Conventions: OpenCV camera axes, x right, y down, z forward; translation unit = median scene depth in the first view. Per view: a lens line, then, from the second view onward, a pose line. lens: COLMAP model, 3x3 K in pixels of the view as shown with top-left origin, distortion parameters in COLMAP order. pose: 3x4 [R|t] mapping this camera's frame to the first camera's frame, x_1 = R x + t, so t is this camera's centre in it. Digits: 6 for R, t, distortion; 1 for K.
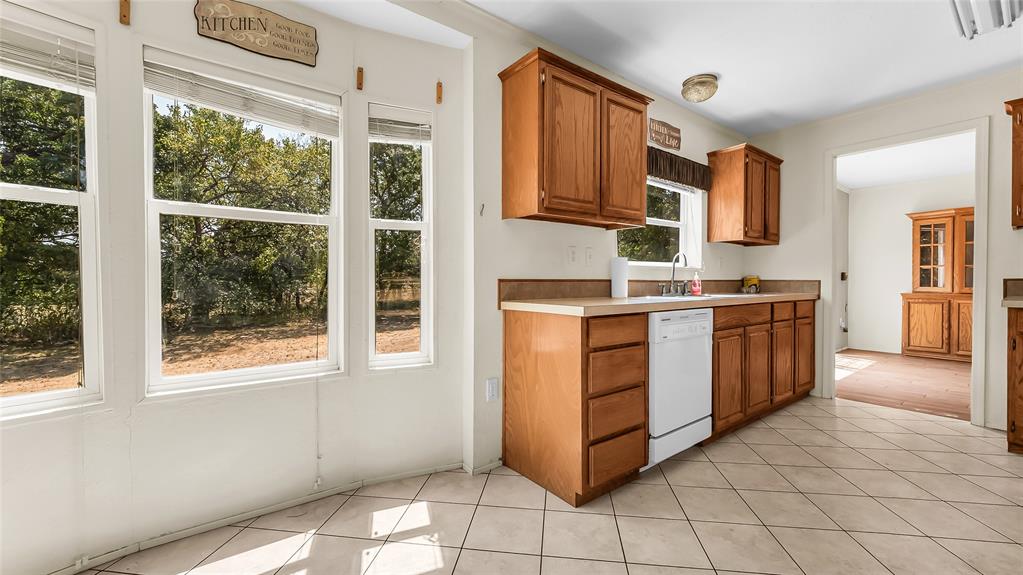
lens RADIAL K [[412.7, 0, 511.5], [0, 412.7, 287.5], [0, 0, 1]] dist [0.000499, -0.000054]
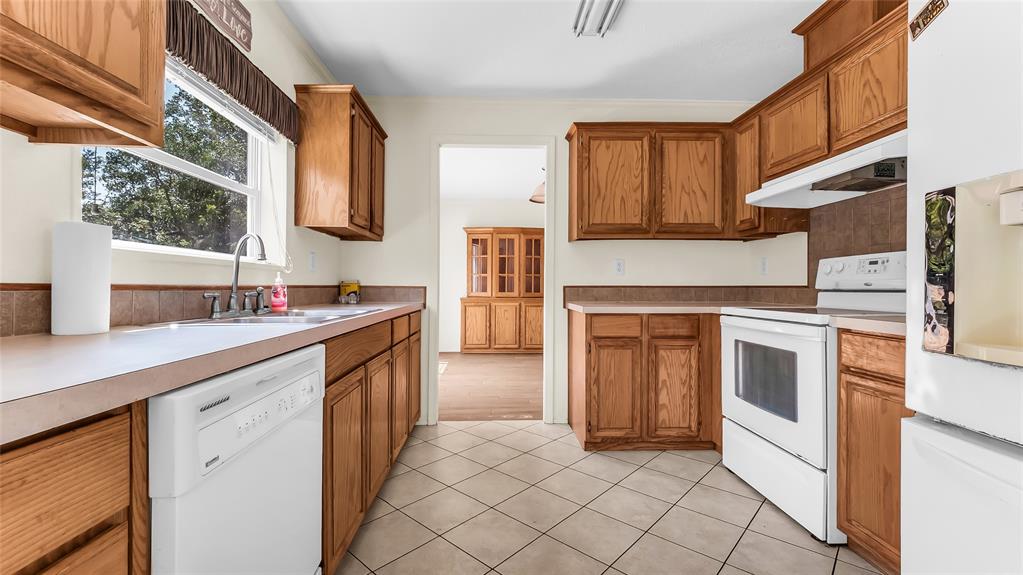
lens RADIAL K [[423.9, 0, 505.3], [0, 423.9, 284.6], [0, 0, 1]] dist [-0.007741, -0.000397]
pose [[0.585050, 0.006105, 0.810974, 0.144802], [0.008635, 0.999868, -0.013757, -0.008459], [-0.810951, 0.015051, 0.584920, 0.376656]]
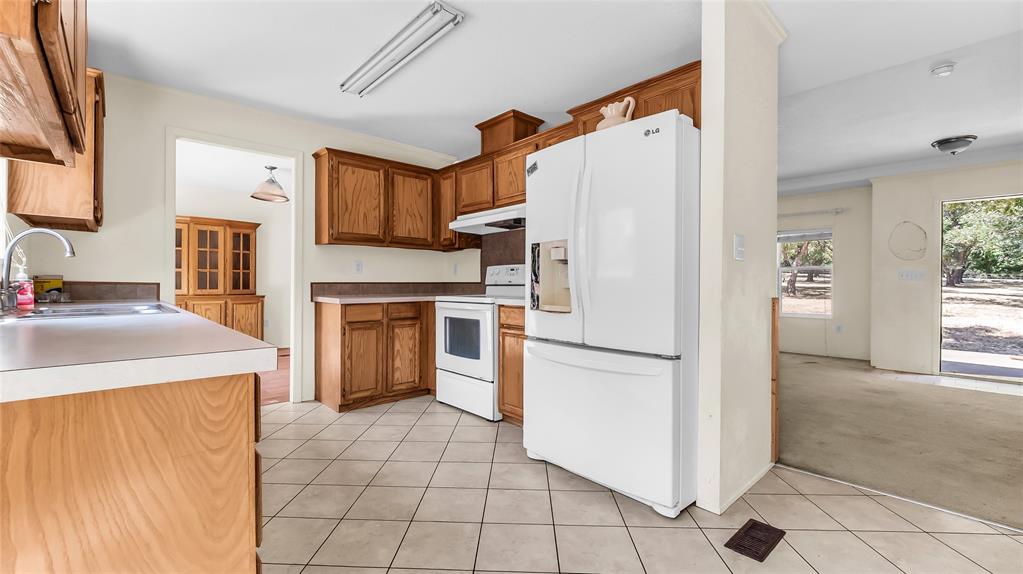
lens RADIAL K [[423.9, 0, 505.3], [0, 423.9, 284.1], [0, 0, 1]] dist [-0.007741, -0.000397]
pose [[-0.086471, 0.000145, 0.996254, -0.141981], [0.012597, 0.999920, 0.000948, -0.007346], [-0.996175, 0.012632, -0.086466, 0.413750]]
